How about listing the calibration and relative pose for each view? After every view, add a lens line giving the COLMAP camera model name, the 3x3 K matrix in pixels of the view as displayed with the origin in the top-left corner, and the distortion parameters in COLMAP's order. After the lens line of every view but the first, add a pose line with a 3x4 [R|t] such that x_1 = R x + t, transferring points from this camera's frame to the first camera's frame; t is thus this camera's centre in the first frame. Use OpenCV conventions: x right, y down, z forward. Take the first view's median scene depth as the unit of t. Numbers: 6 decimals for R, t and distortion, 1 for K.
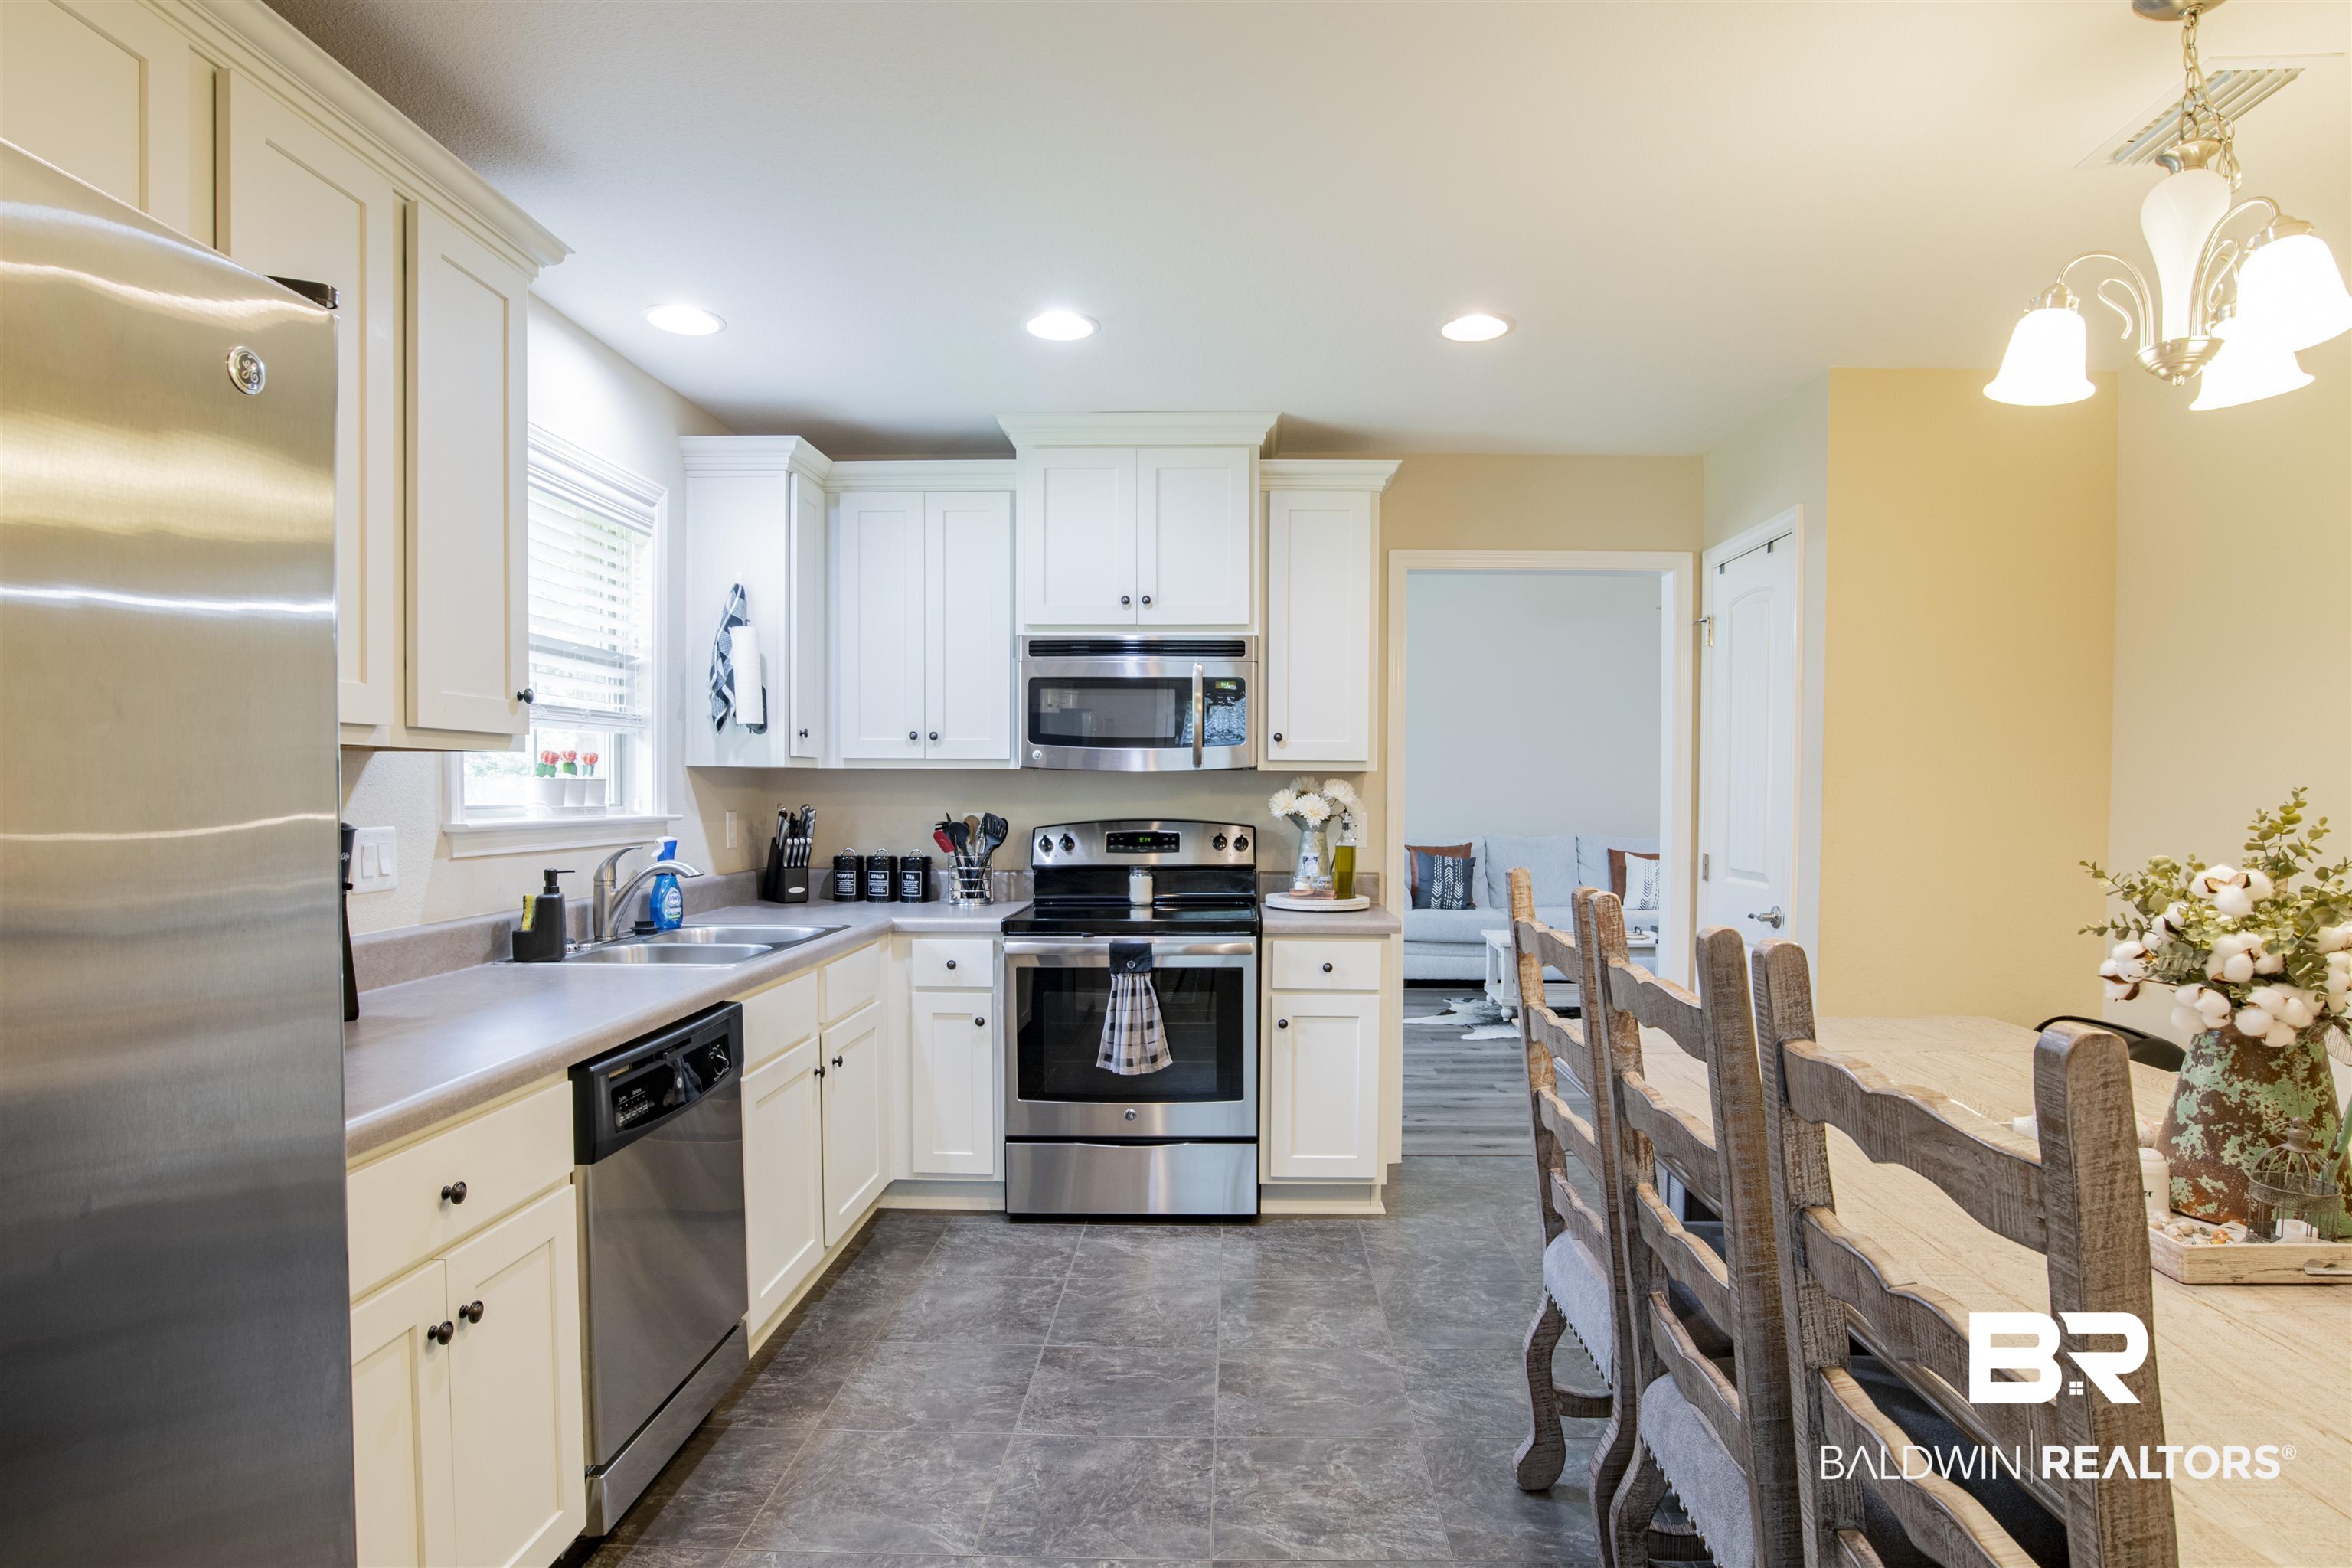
lens RADIAL K [[1264.2, 0, 1168.8], [0, 1264.2, 788.7], [0, 0, 1]] dist [-0.062689, 0.020087]
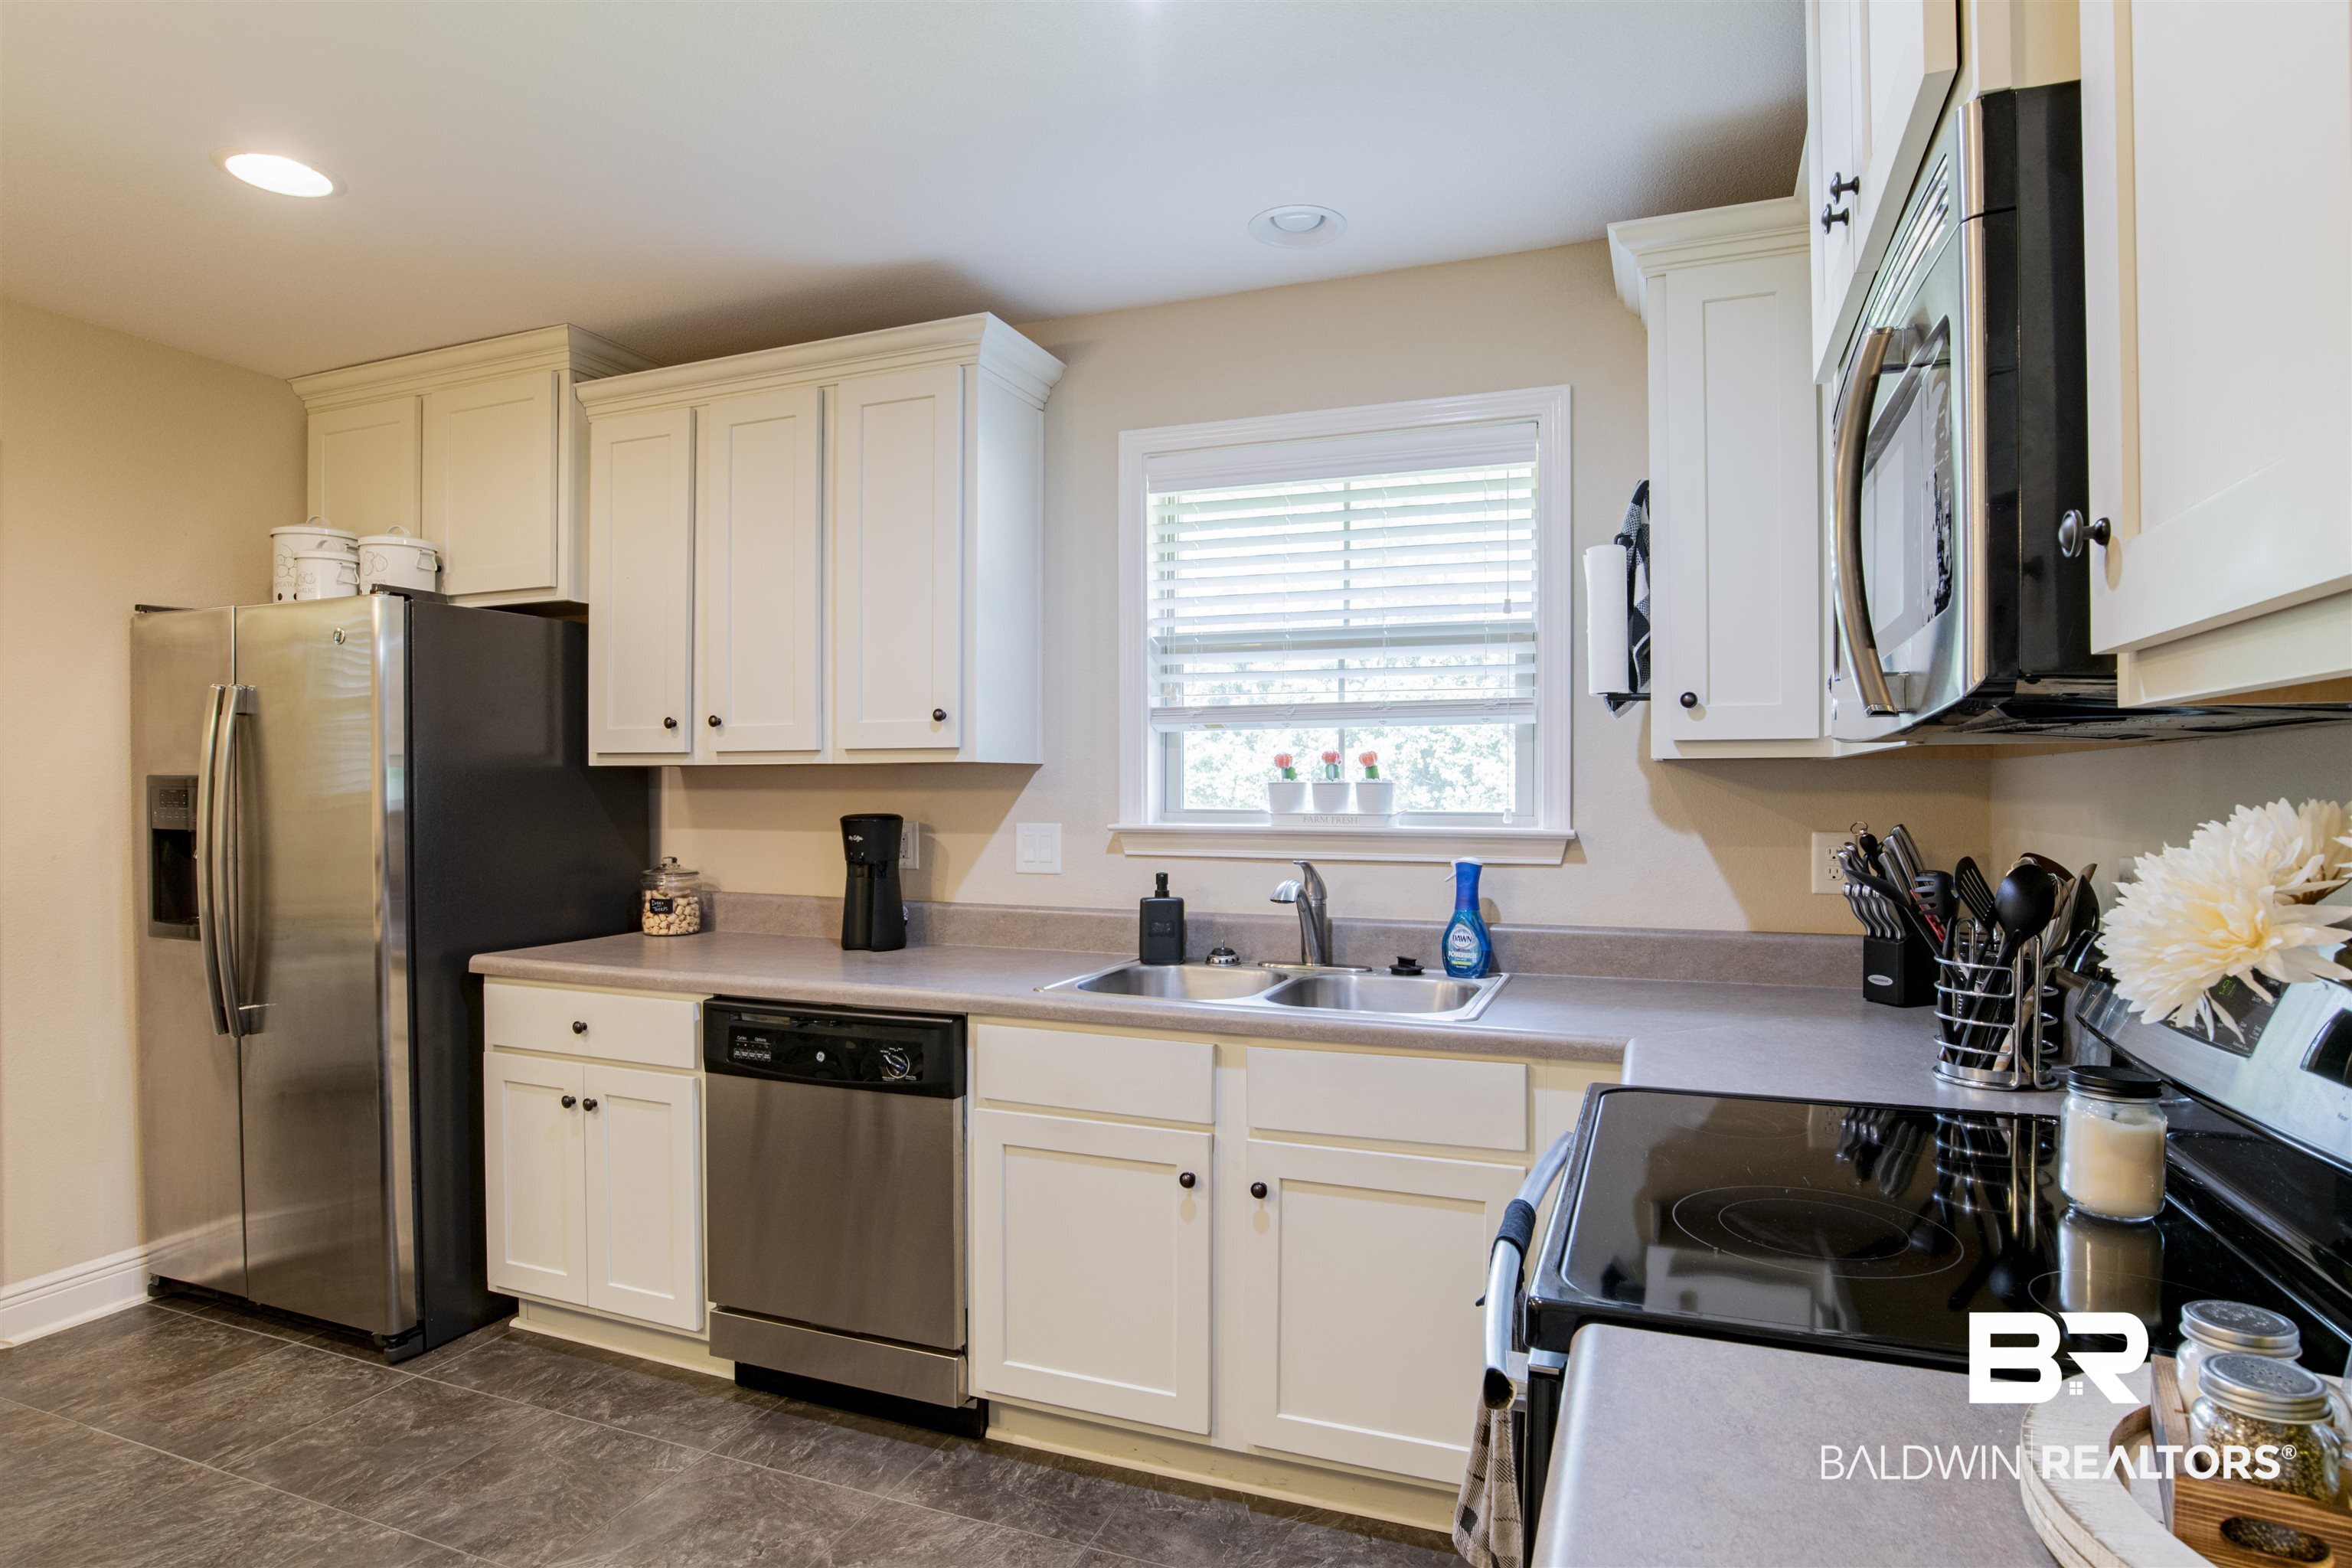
lens RADIAL K [[1264.2, 0, 1179.3], [0, 1264.2, 780.9], [0, 0, 1]] dist [-0.062689, 0.020087]
pose [[-0.287339, -0.001150, -0.957828, 0.467514], [-0.011136, 0.999936, 0.002140, -0.011435], [0.957764, 0.011281, -0.287333, 1.302631]]
